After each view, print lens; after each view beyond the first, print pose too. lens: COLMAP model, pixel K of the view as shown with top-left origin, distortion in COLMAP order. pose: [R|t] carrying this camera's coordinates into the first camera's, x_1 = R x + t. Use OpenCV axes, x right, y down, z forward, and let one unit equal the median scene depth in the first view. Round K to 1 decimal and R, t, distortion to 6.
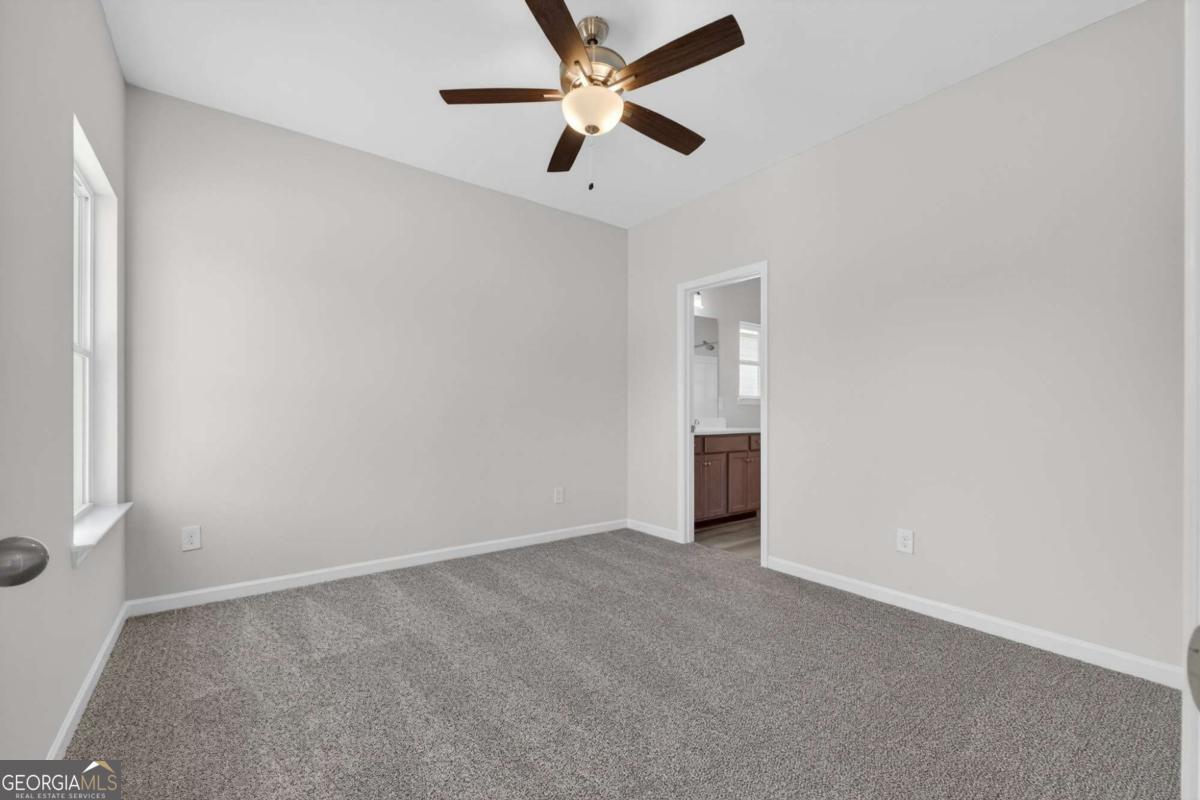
lens RADIAL K [[511.7, 0, 599.5], [0, 511.7, 401.9], [0, 0, 1]] dist [-0.004121, -0.000144]
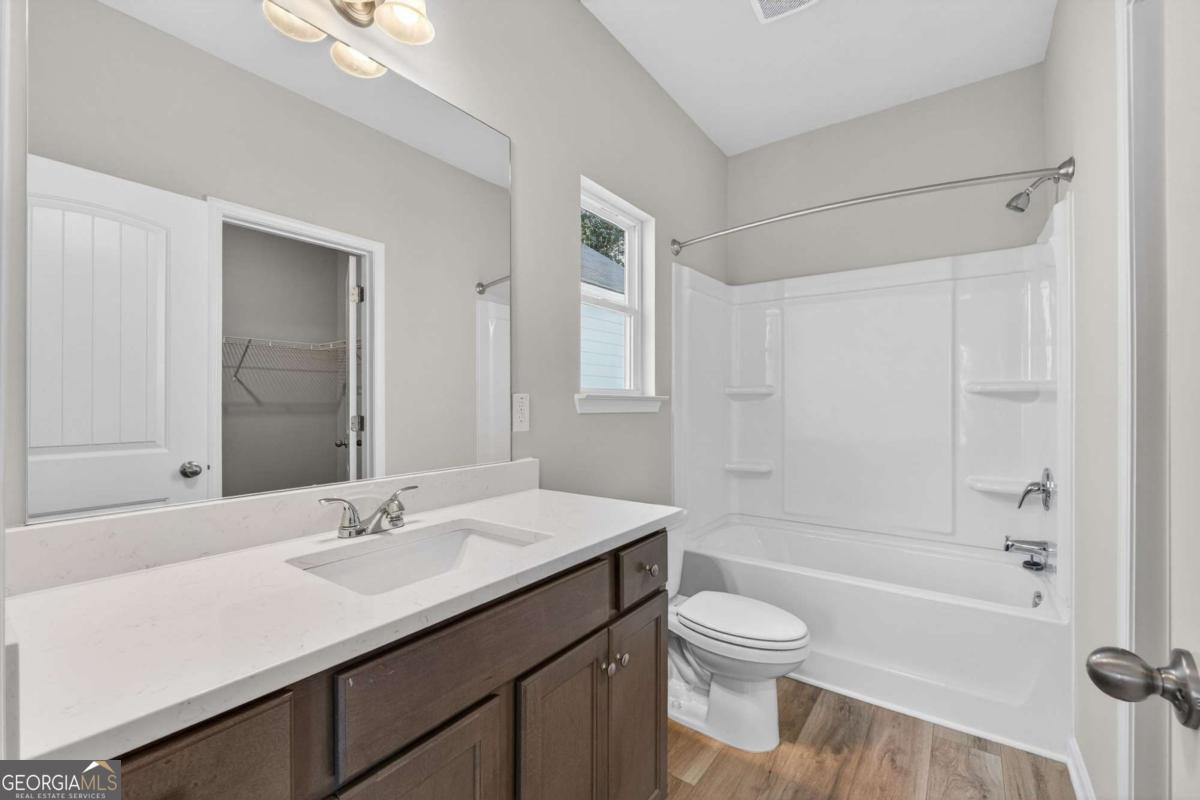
lens RADIAL K [[511.7, 0, 601.7], [0, 511.7, 400.8], [0, 0, 1]] dist [-0.004121, -0.000144]
pose [[0.953819, 0.000737, 0.300382, 0.213945], [-0.001273, 0.999998, 0.001591, -0.007497], [-0.300380, -0.001899, 0.953818, 0.772114]]
